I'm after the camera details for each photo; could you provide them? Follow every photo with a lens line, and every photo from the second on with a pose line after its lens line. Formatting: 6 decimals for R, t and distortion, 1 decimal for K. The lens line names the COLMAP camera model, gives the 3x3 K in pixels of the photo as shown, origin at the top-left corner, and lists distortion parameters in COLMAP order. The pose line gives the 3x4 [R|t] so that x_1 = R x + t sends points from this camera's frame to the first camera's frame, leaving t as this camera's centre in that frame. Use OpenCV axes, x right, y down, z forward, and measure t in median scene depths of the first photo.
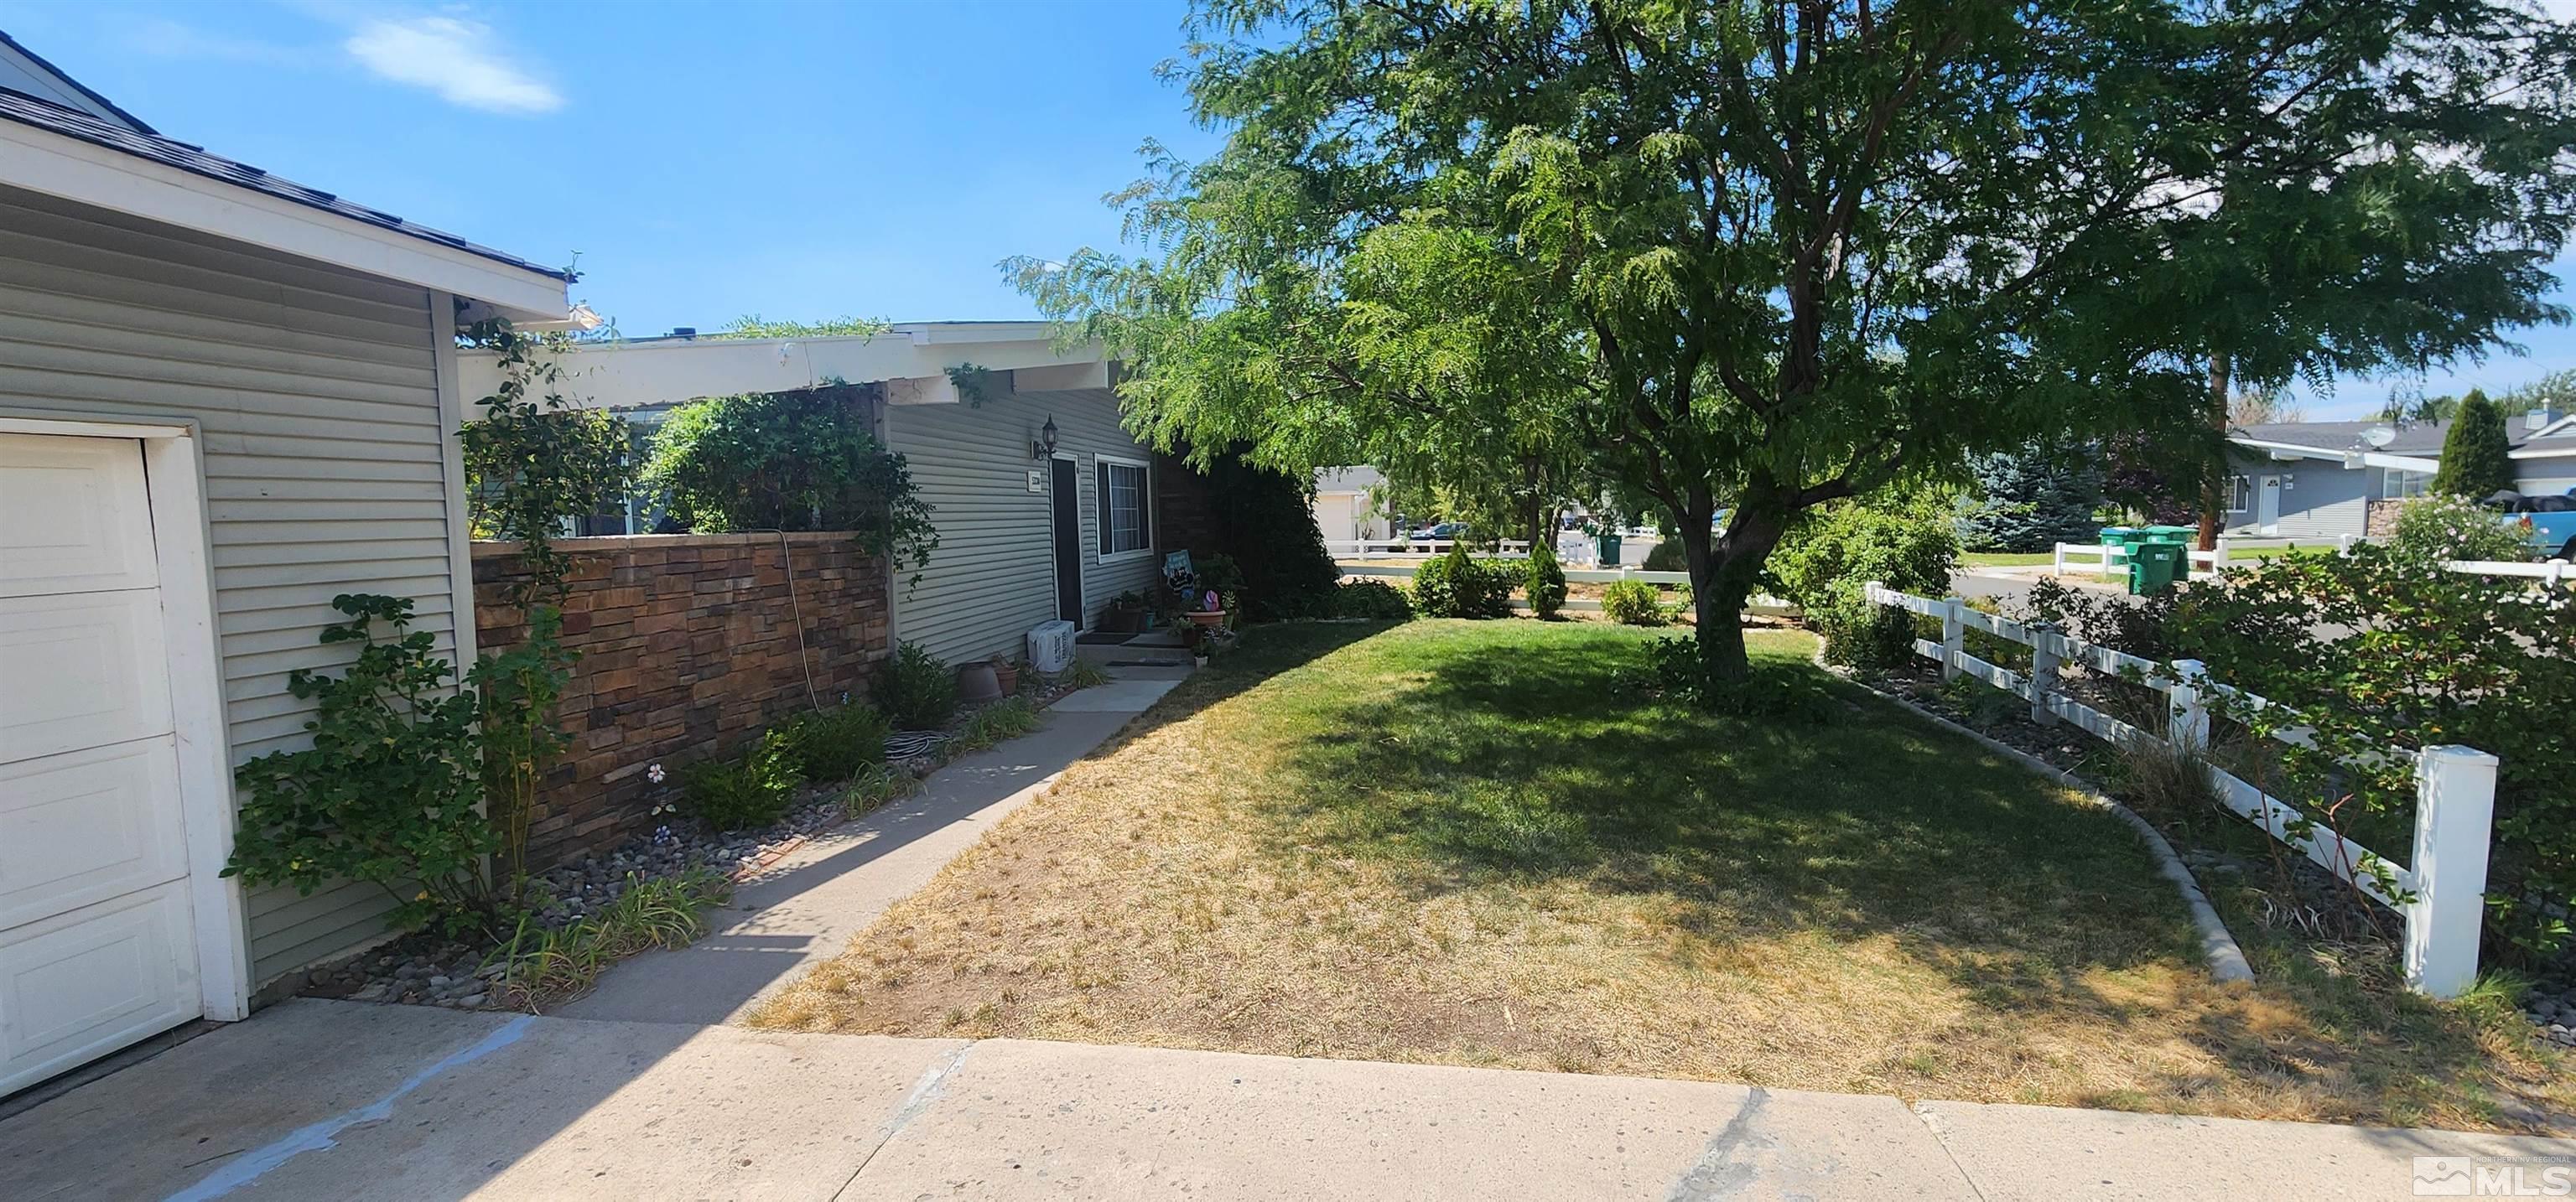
lens RADIAL K [[1111.3, 0, 1306.8], [0, 1111.3, 615.3], [0, 0, 1]] dist [-0.002592, -0.000275]
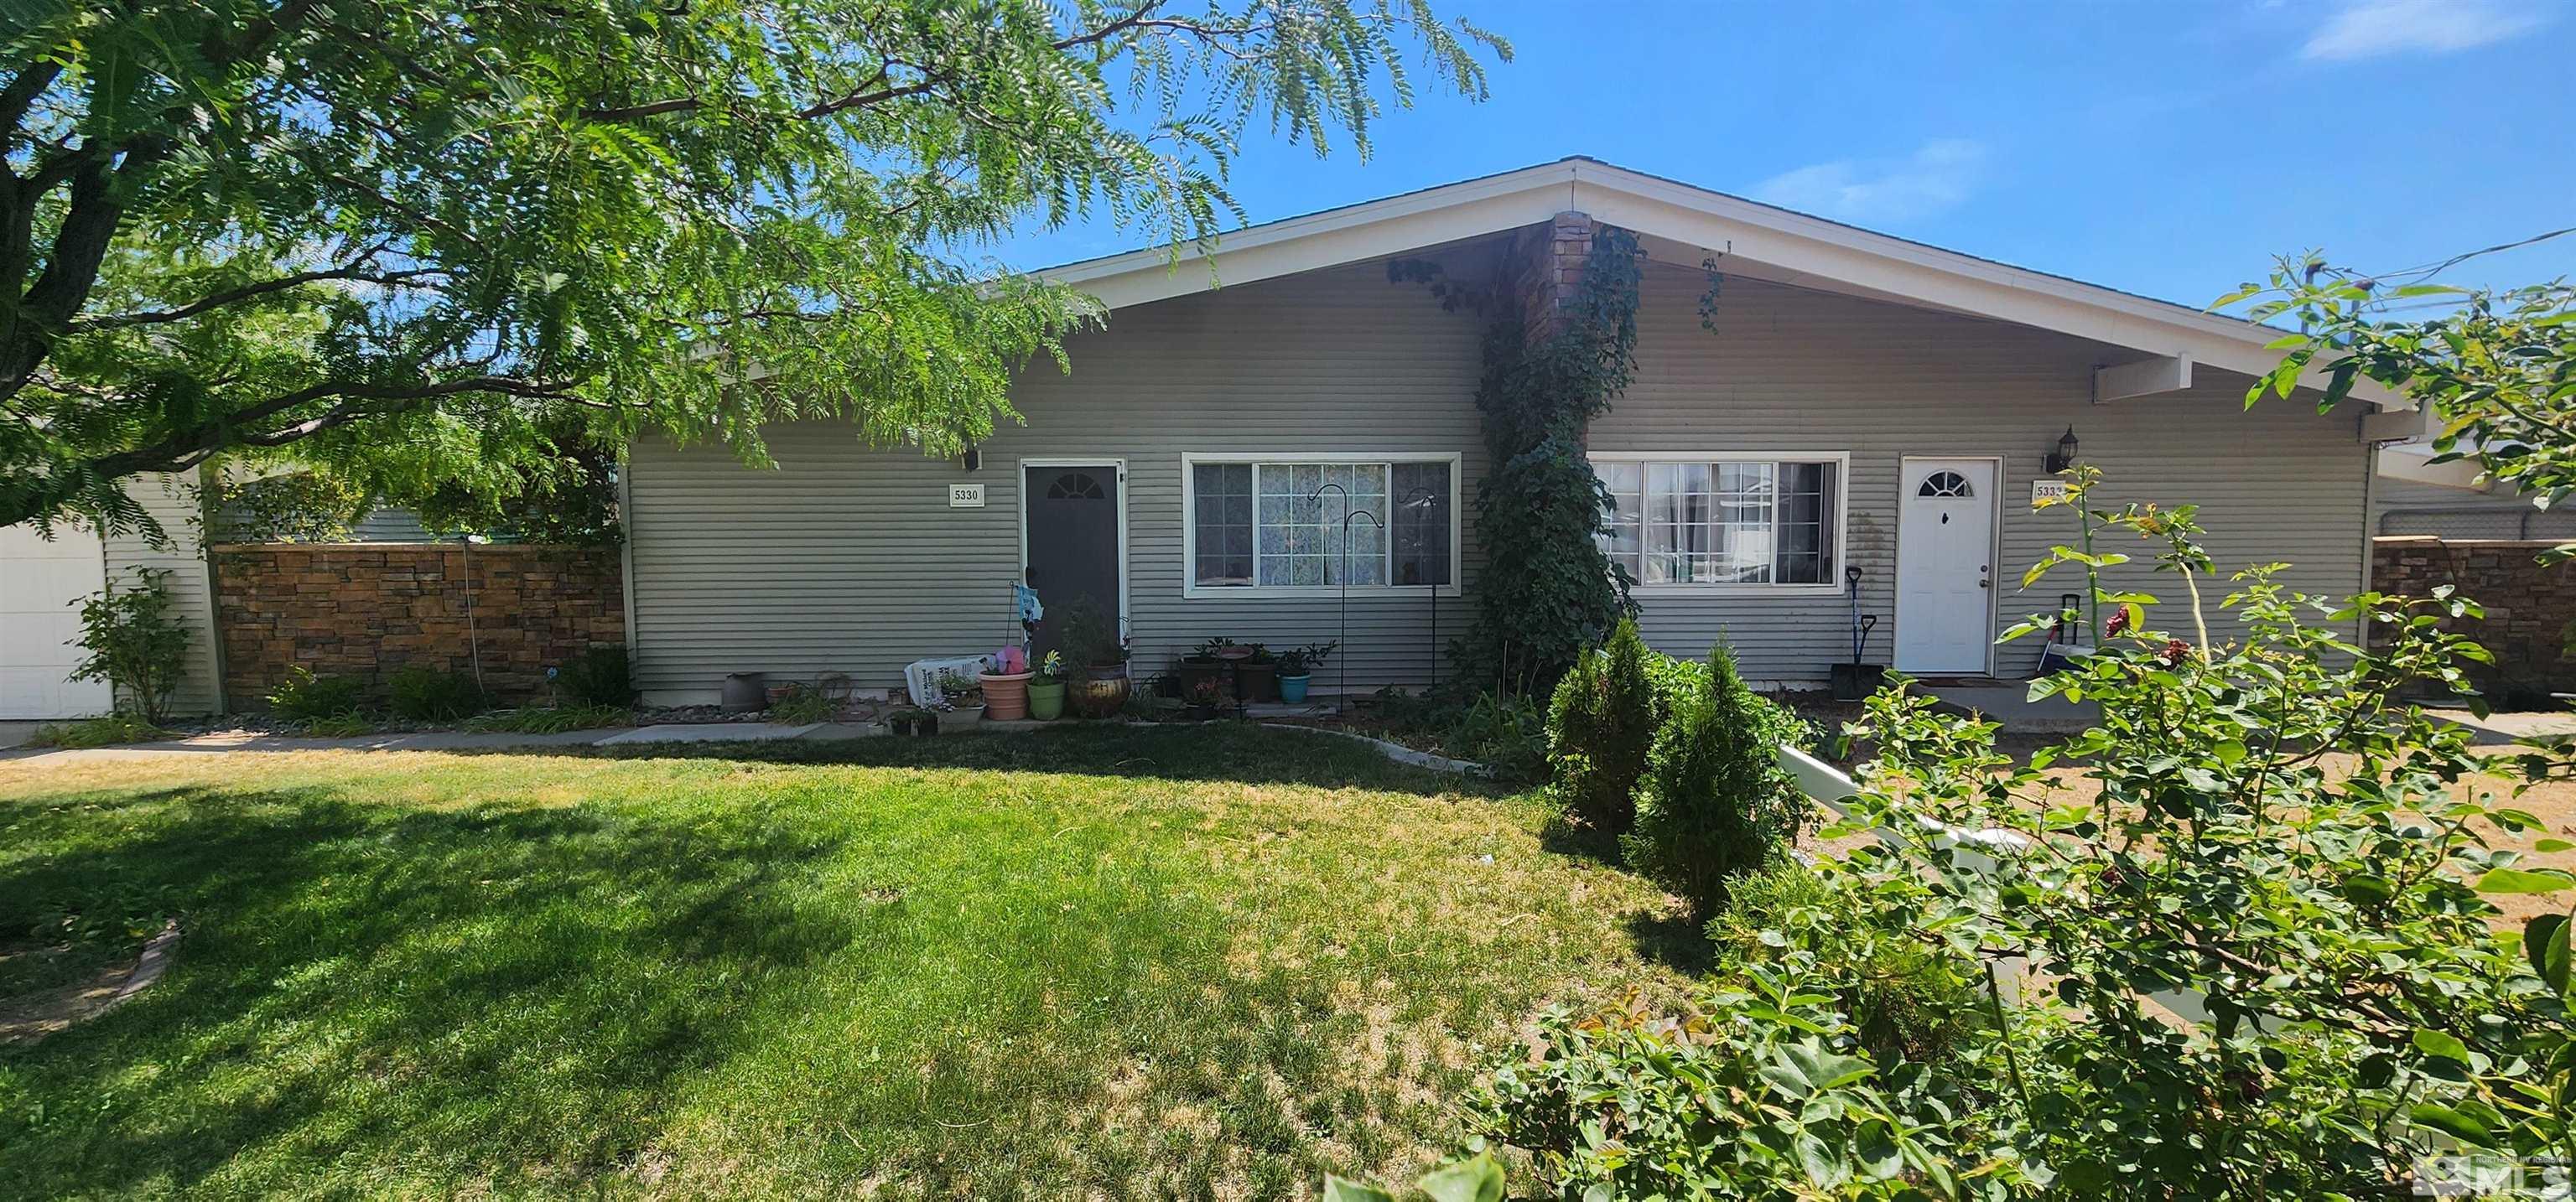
lens RADIAL K [[1068.9, 0, 1295.6], [0, 1068.9, 602.4], [0, 0, 1]] dist [-0.000806, -0.000118]
pose [[0.141509, 0.082189, -0.986519, 1.459000], [-0.092086, 0.993319, 0.069546, -0.270466], [0.985645, 0.081003, 0.148132, 2.576293]]
